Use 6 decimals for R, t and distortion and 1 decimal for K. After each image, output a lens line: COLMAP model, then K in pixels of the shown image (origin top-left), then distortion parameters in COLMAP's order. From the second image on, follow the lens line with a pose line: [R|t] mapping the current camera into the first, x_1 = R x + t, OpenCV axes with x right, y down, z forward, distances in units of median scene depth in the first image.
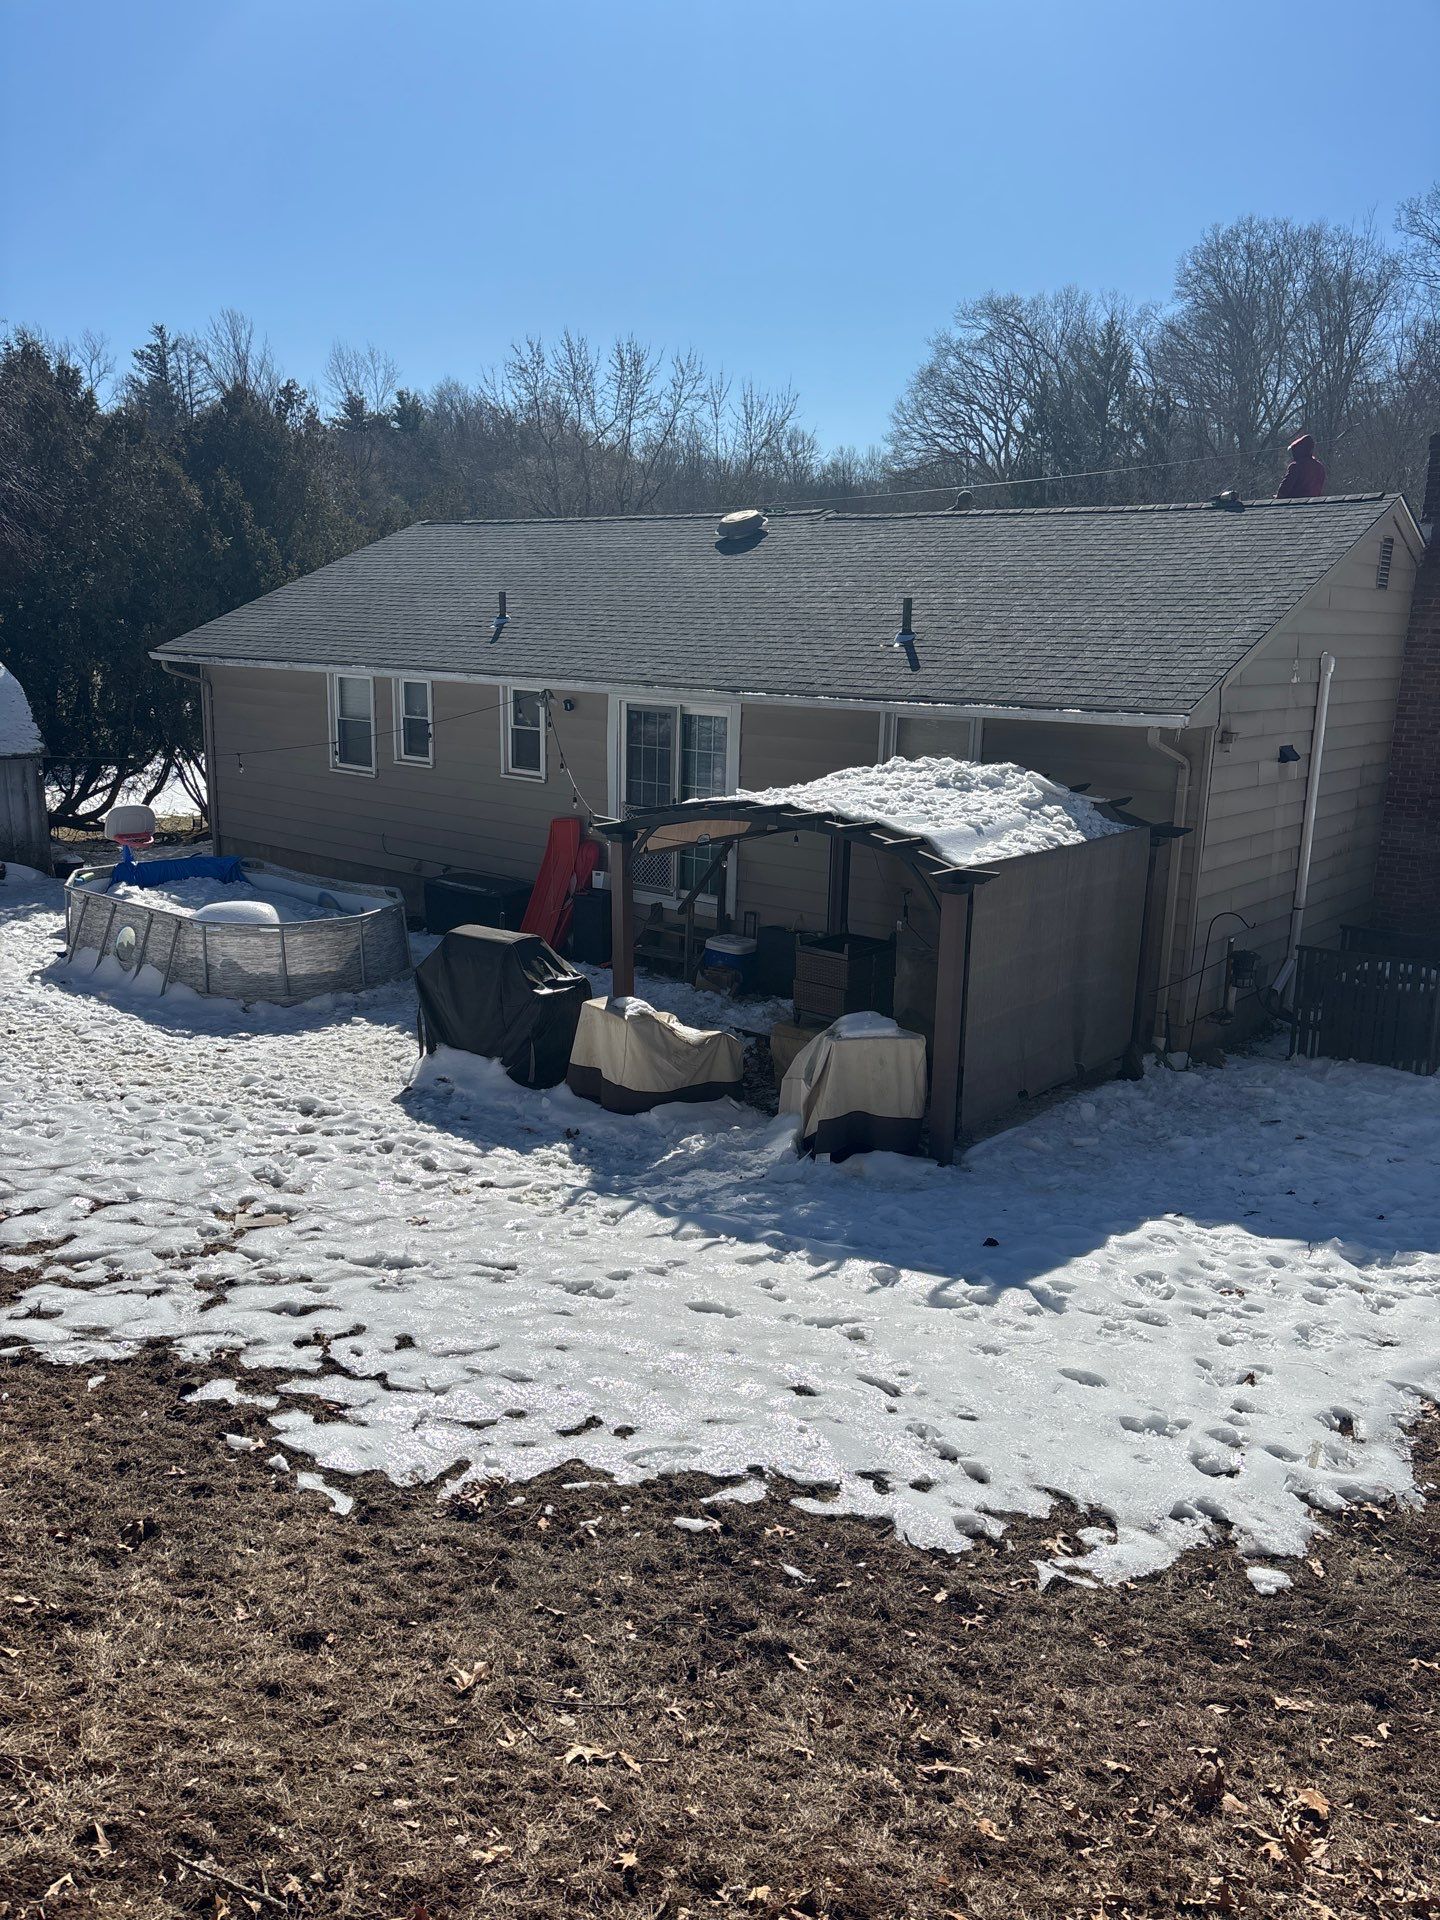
lens RADIAL K [[1447.2, 0, 720.0], [0, 1447.2, 960.0], [0, 0, 1]] dist [0.083409, -0.113015]
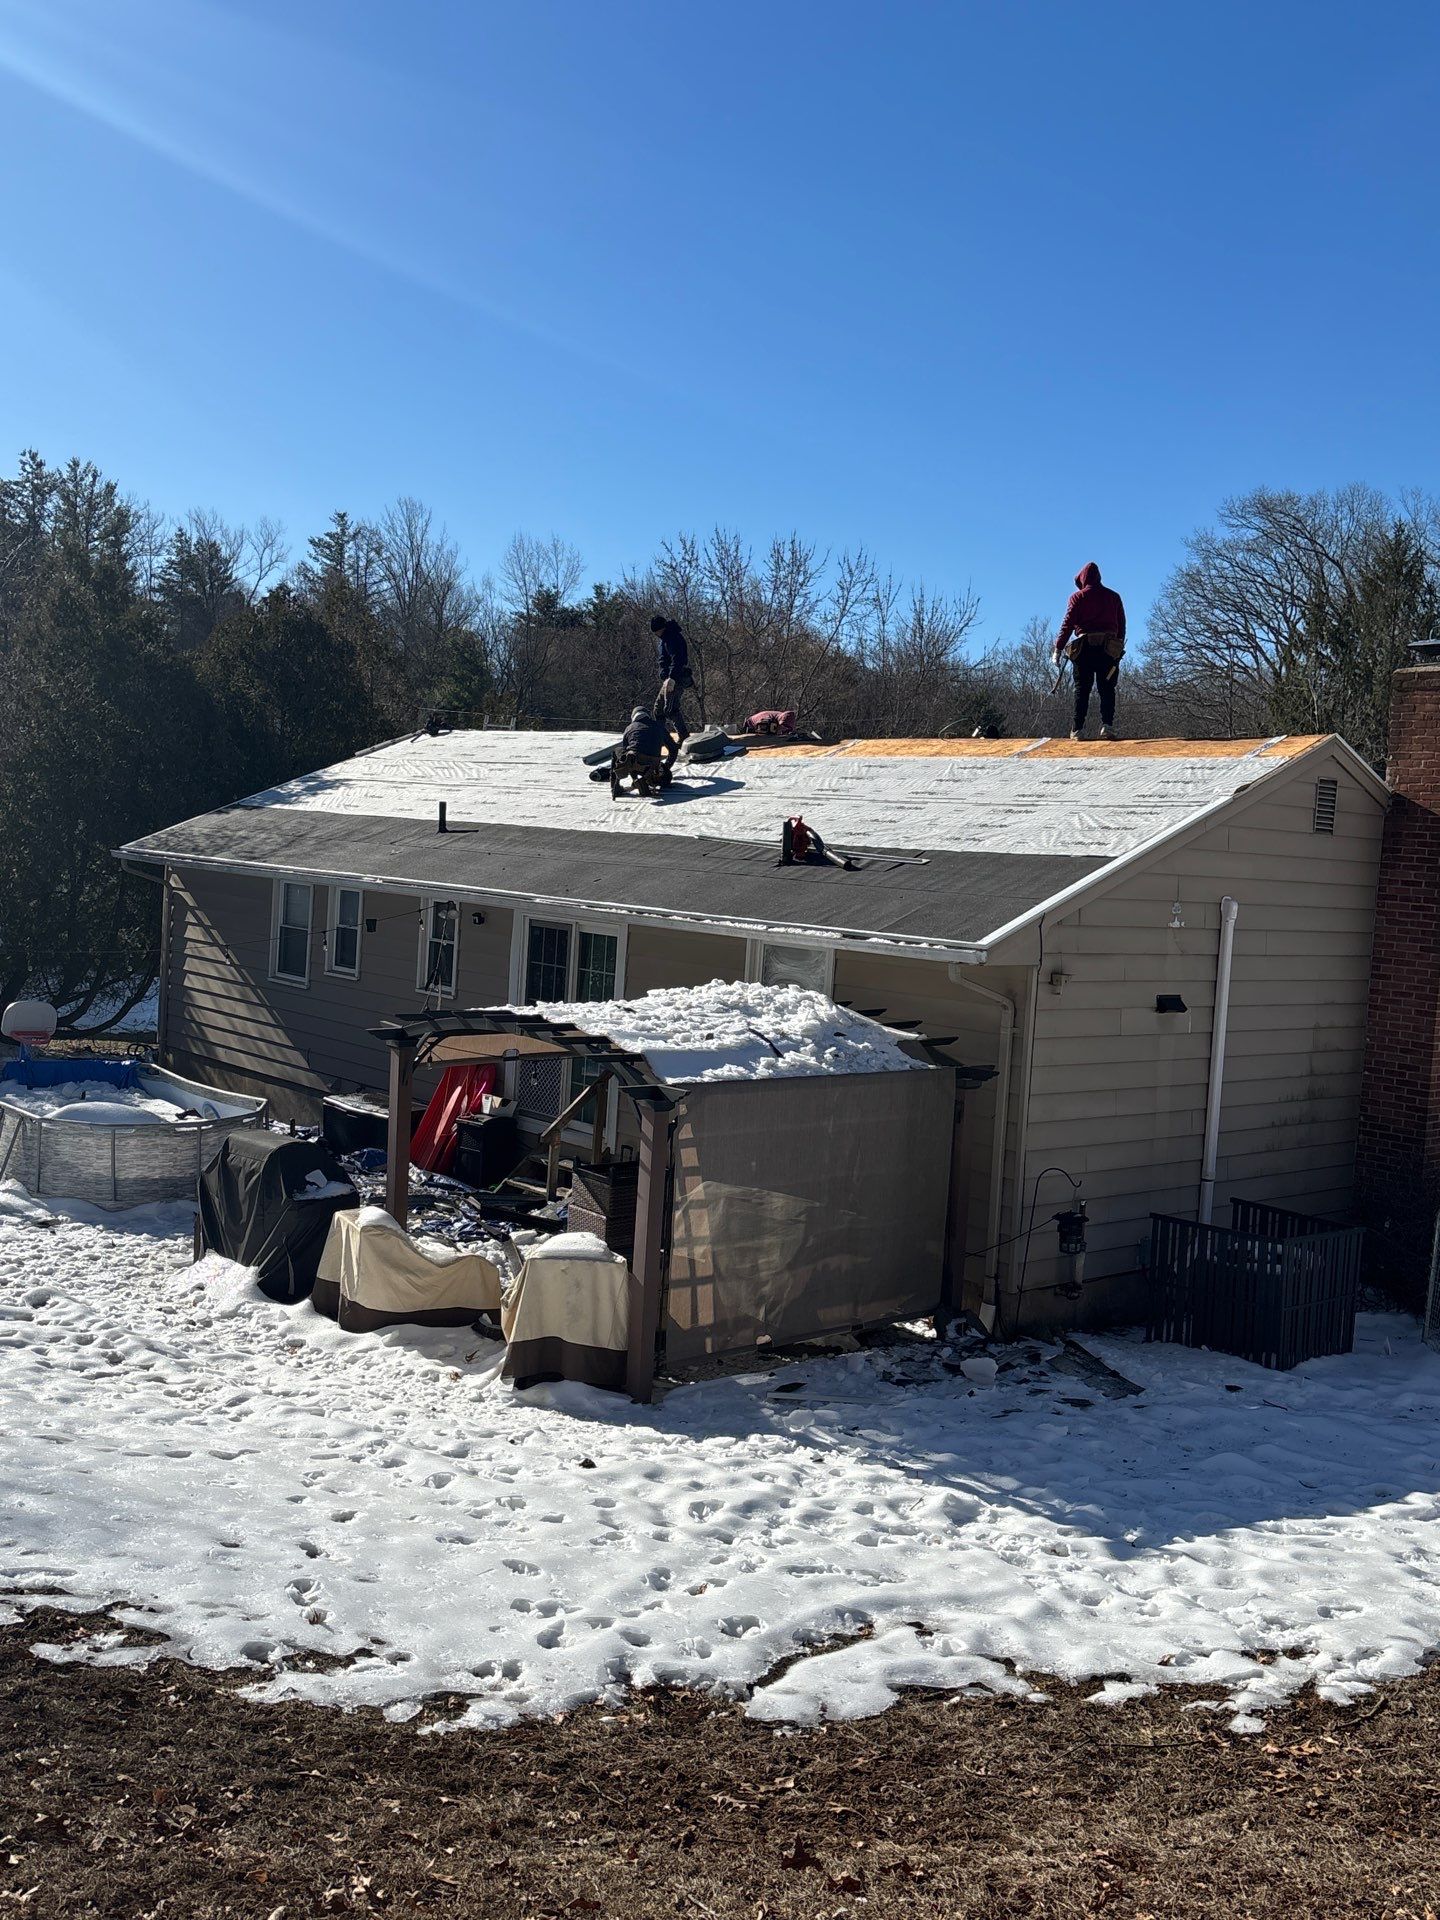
lens RADIAL K [[1801.5, 0, 720.0], [0, 1801.5, 960.0], [0, 0, 1]] dist [0.016774, -0.006802]
pose [[0.988272, 0.048947, -0.144647, 0.216071], [-0.072241, 0.984394, -0.160465, 0.025360], [0.134535, 0.169032, 0.976385, -0.106439]]
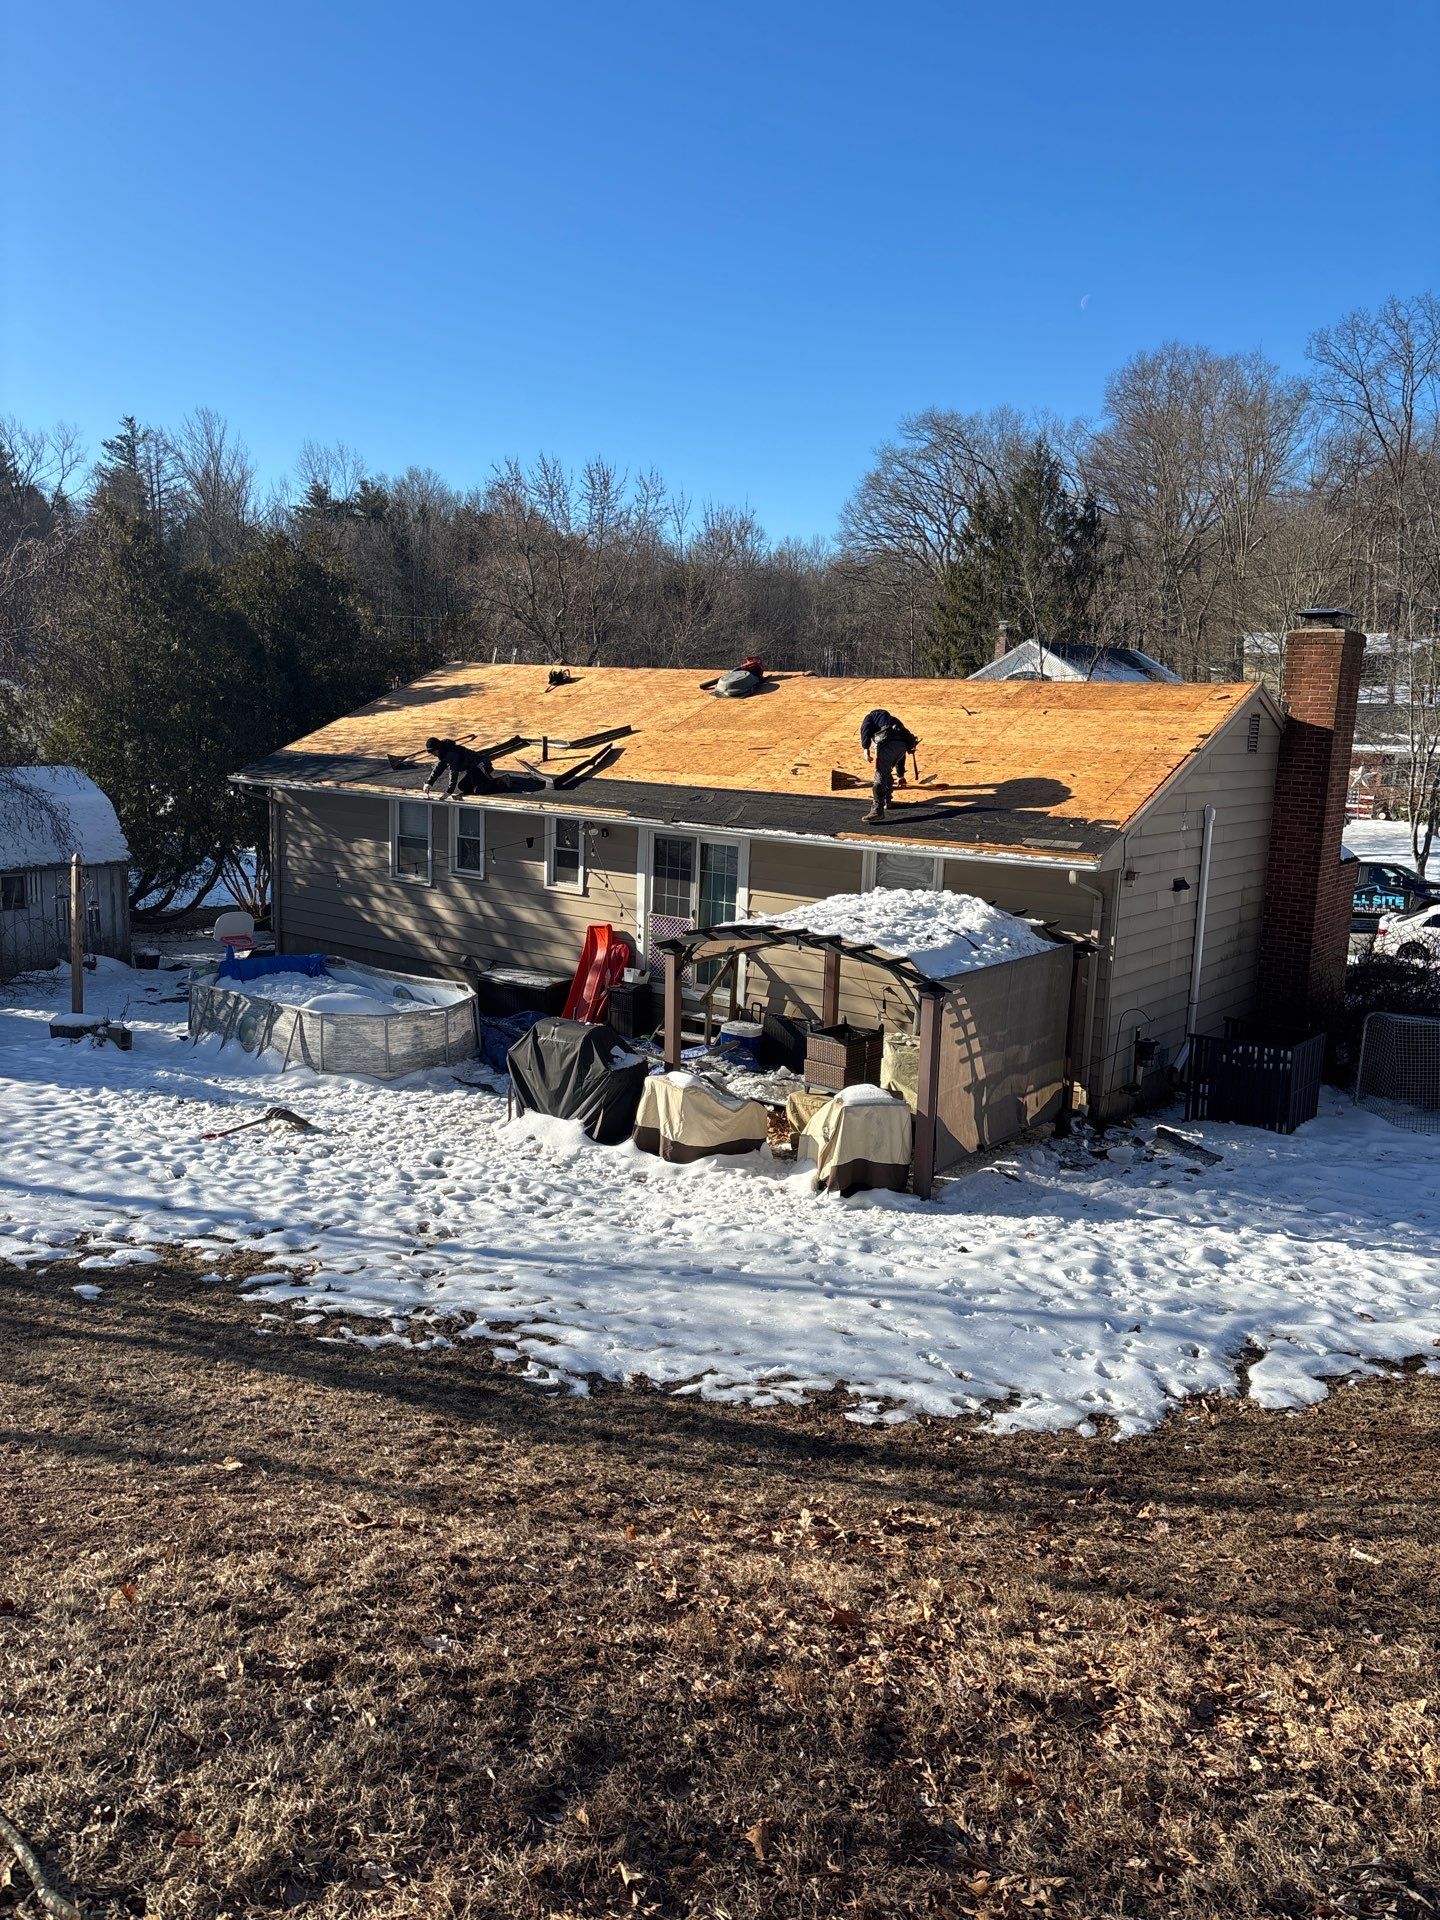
lens RADIAL K [[1447.2, 0, 720.0], [0, 1447.2, 960.0], [0, 0, 1]] dist [0.083409, -0.113015]
pose [[0.999290, 0.002243, 0.037621, -0.052221], [-0.000391, 0.998791, -0.049156, -0.008762], [-0.037685, 0.049106, 0.998082, -0.210271]]
